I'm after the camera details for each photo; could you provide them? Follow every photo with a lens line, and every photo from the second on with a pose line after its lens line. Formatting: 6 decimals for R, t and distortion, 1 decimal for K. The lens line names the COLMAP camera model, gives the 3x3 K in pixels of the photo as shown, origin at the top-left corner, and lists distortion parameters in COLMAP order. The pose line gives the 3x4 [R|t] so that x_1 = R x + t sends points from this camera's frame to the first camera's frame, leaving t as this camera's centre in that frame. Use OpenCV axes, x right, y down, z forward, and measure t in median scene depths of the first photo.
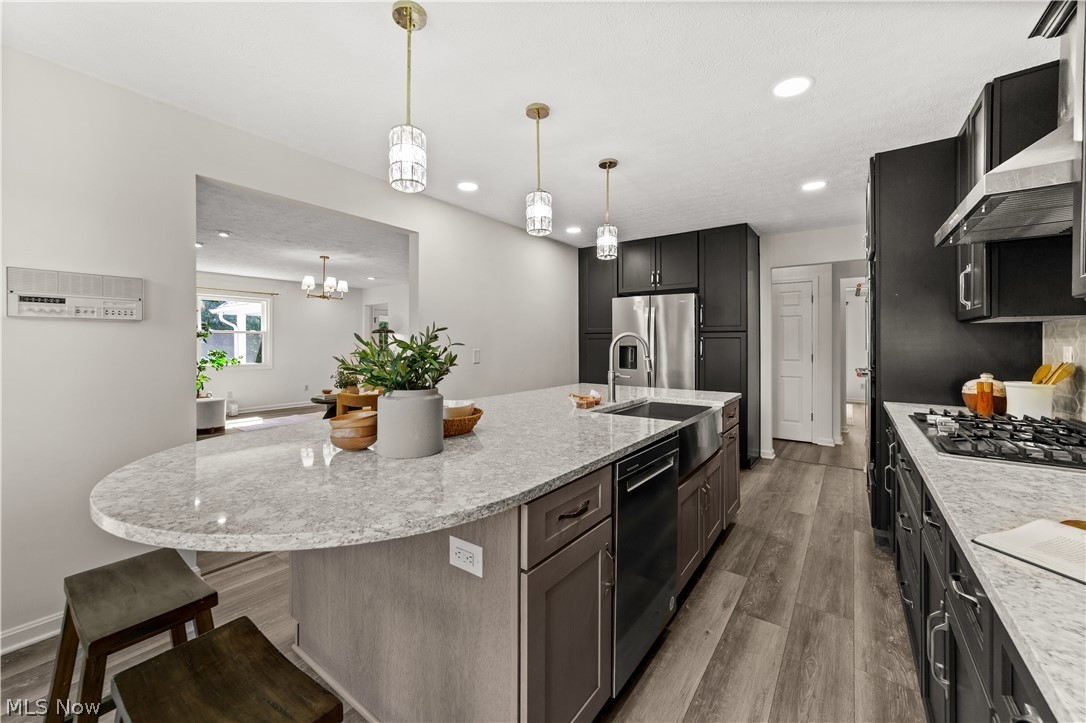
lens RADIAL K [[422.8, 0, 506.4], [0, 422.8, 342.1], [0, 0, 1]] dist [-0.014472, 0.006636]
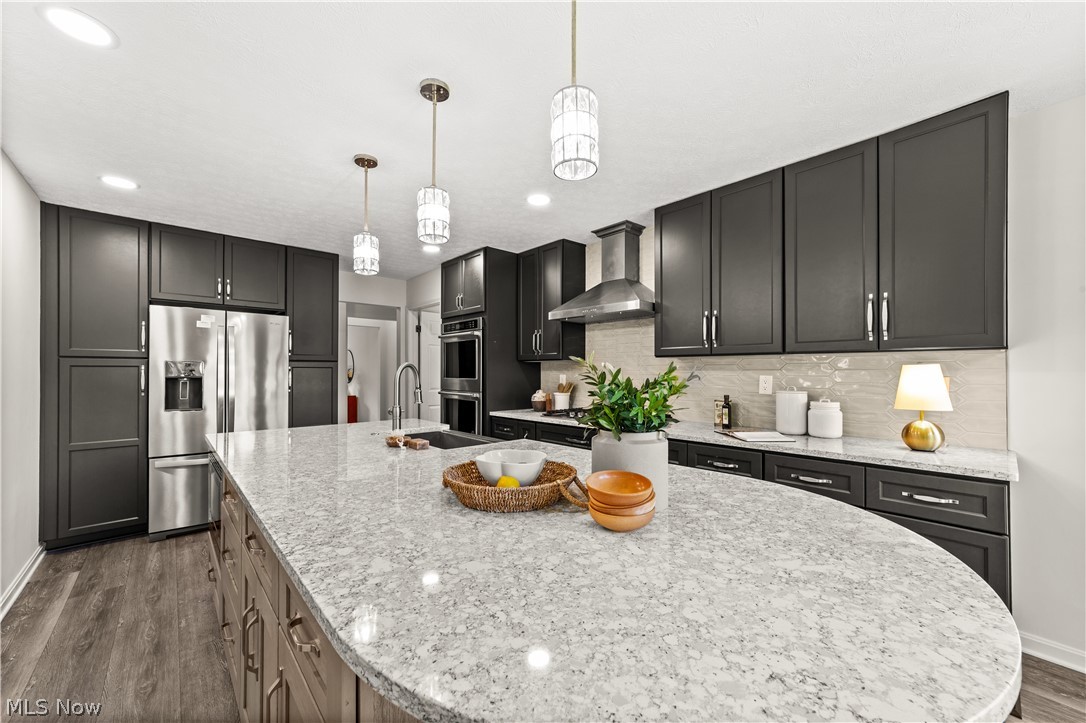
lens RADIAL K [[422.8, 0, 547.7], [0, 422.8, 371.7], [0, 0, 1]] dist [-0.014472, 0.006636]
pose [[0.150731, 0.000250, 0.988575, -0.712561], [-0.005015, 0.999987, 0.000512, -0.006006], [-0.988562, -0.005035, 0.150731, 0.667784]]
